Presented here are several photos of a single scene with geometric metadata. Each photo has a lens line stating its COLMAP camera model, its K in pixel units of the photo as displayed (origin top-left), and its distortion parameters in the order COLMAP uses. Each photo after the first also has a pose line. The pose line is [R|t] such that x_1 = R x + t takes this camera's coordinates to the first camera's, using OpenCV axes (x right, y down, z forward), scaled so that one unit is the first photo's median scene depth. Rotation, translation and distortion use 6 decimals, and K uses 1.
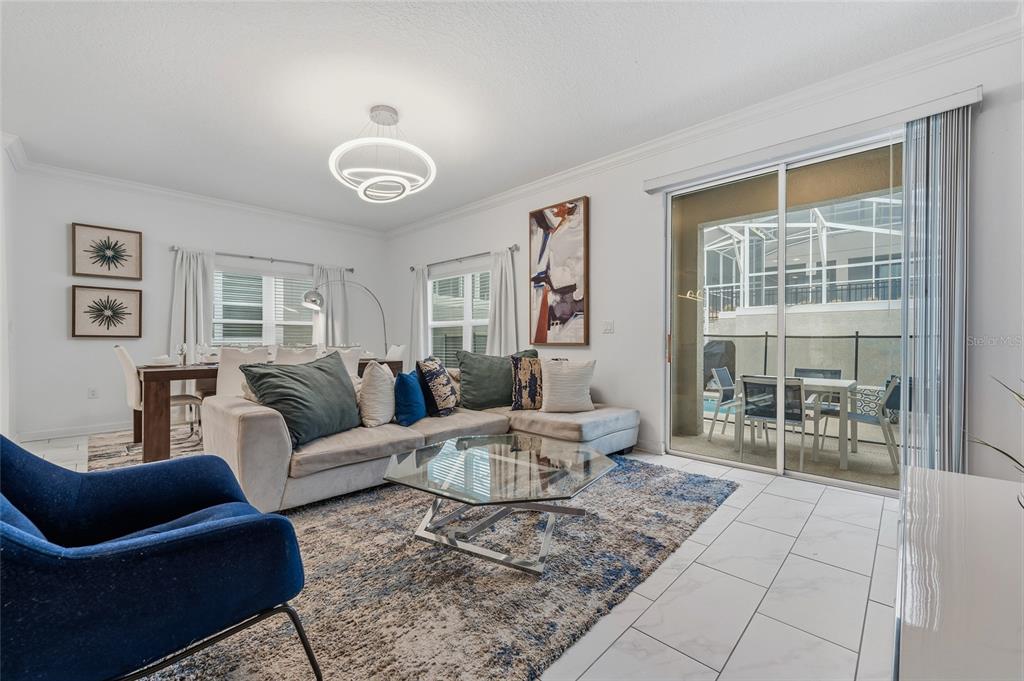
lens RADIAL K [[415.0, 0, 510.6], [0, 415.0, 343.6], [0, 0, 1]] dist [0.003927, 0.000144]
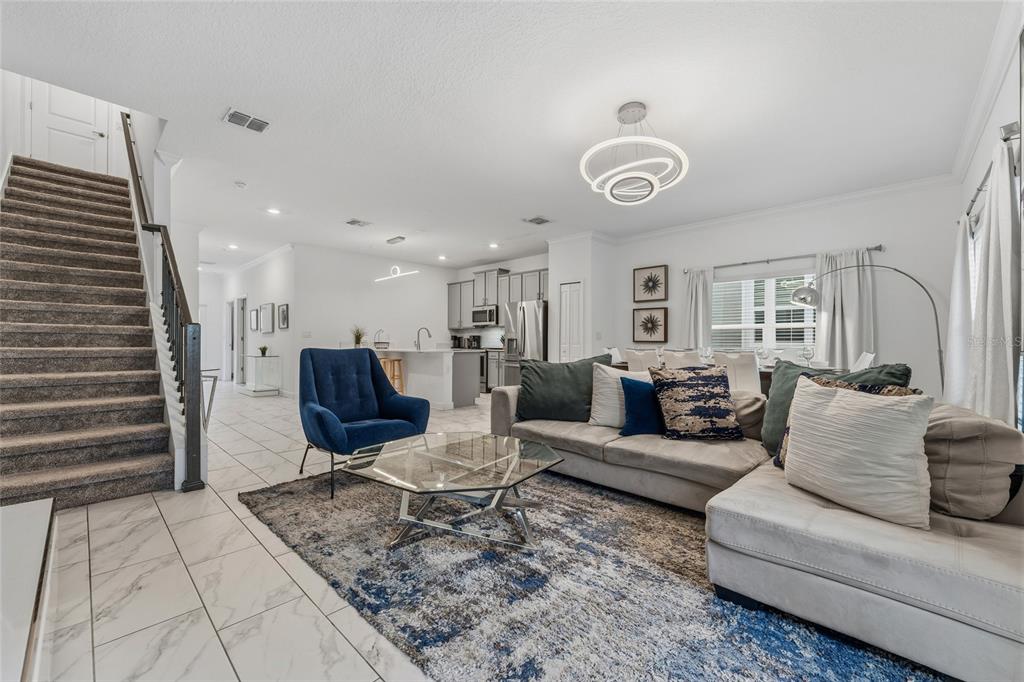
lens RADIAL K [[413.1, 0, 511.6], [0, 413.1, 340.7], [0, 0, 1]] dist [-0.002125, -0.000593]
pose [[0.005440, -0.007932, -0.999954, 0.566779], [-0.013166, 0.999881, -0.008003, -0.003015], [0.999899, 0.013209, 0.005335, 0.617687]]
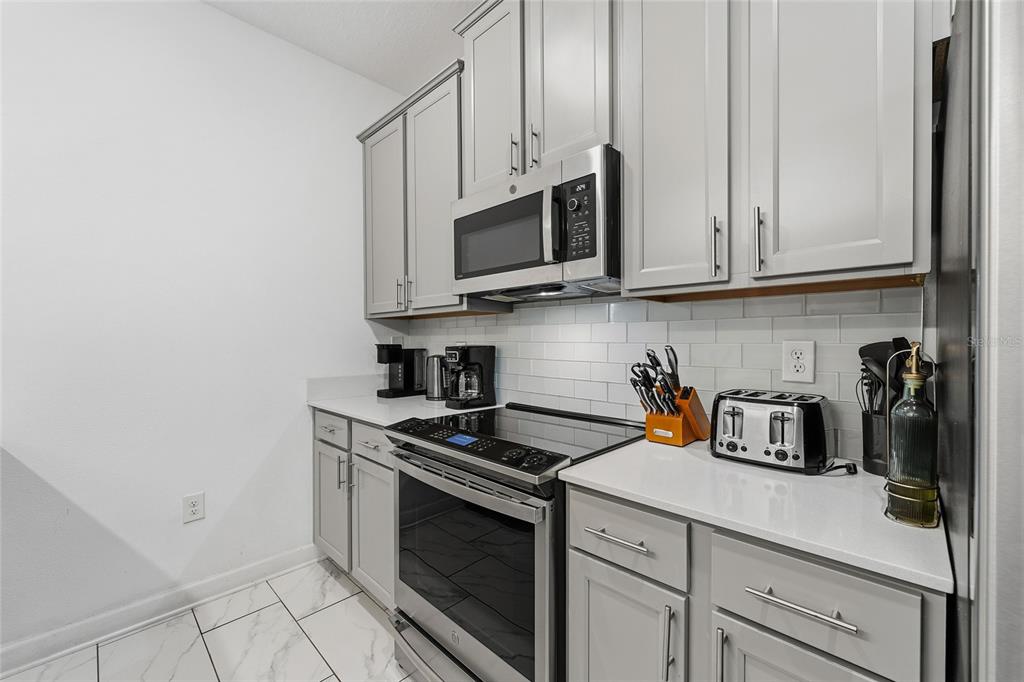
lens RADIAL K [[413.1, 0, 515.2], [0, 413.1, 339.7], [0, 0, 1]] dist [-0.002125, -0.000593]
pose [[0.002345, 0.003824, -0.999990, -1.367784], [-0.000914, 0.999992, 0.003822, -0.060413], [0.999997, 0.000905, 0.002349, 0.468210]]
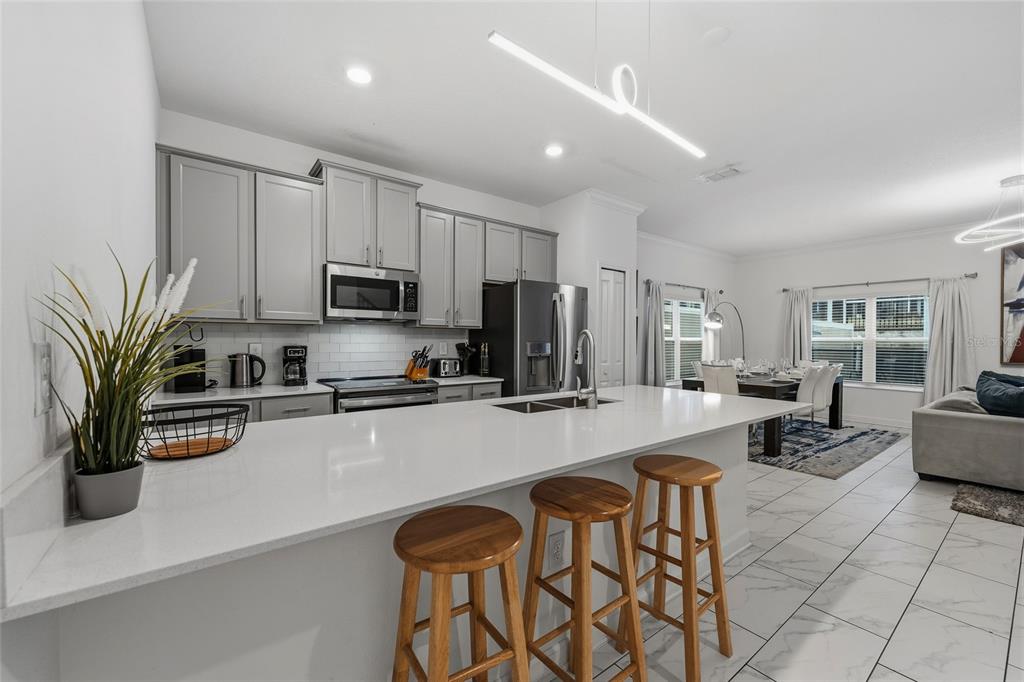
lens RADIAL K [[413.1, 0, 514.2], [0, 413.1, 345.3], [0, 0, 1]] dist [-0.002125, -0.000593]
pose [[0.989593, 0.004609, -0.143820, -1.343956], [-0.004138, 0.999985, 0.003572, -0.055929], [0.143834, -0.002940, 0.989597, -0.339429]]
